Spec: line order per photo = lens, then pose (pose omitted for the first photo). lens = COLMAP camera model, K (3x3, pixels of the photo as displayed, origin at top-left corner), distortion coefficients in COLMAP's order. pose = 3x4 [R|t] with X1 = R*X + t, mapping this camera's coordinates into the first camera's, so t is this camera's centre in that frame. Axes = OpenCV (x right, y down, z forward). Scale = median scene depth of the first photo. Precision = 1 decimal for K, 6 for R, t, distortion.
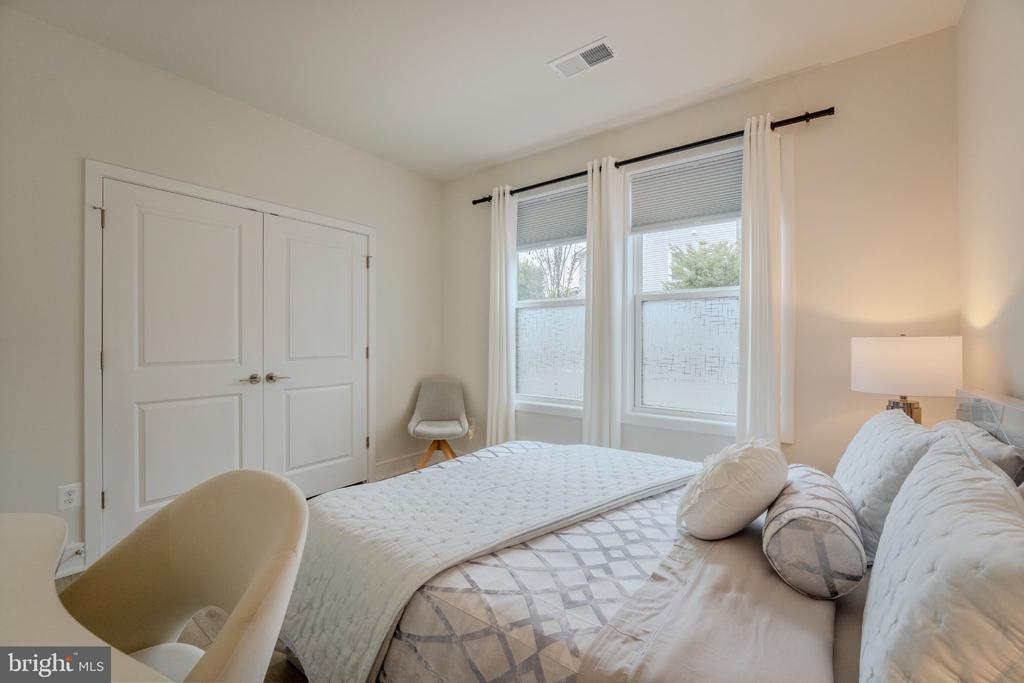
lens RADIAL K [[414.9, 0, 501.6], [0, 414.9, 339.7], [0, 0, 1]] dist [-0.017412, -0.001581]
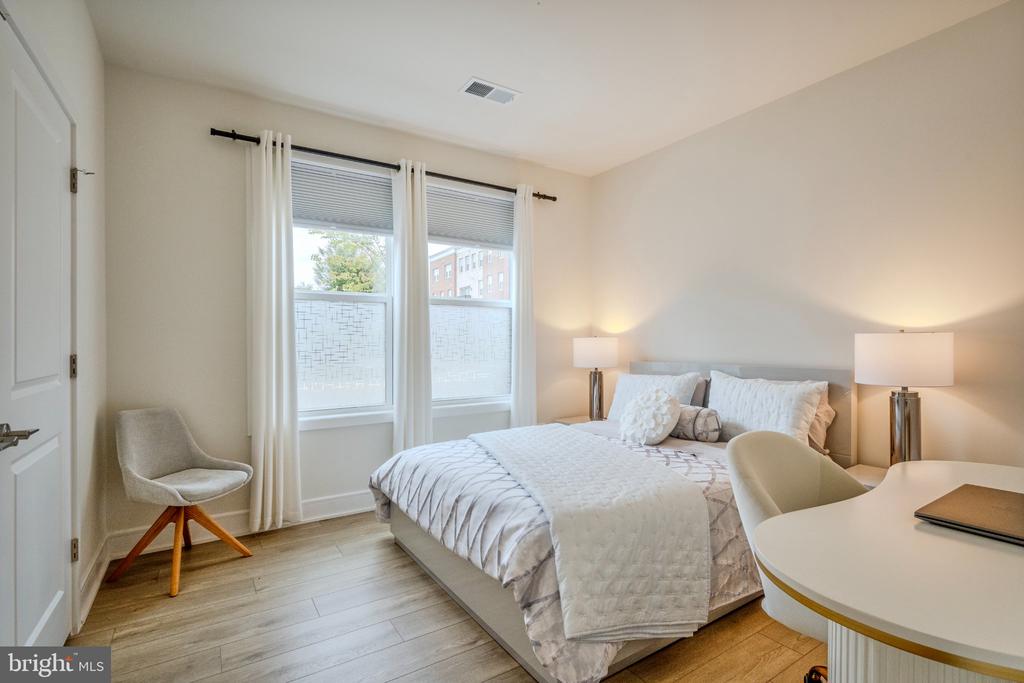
lens RADIAL K [[475.6, 0, 515.9], [0, 475.6, 333.2], [0, 0, 1]] dist [-0.000732, 0.000200]
pose [[0.342407, 0.013265, 0.939458, -0.730410], [0.007994, 0.999823, -0.017031, 0.006006], [-0.939518, 0.013341, 0.342241, 0.357116]]
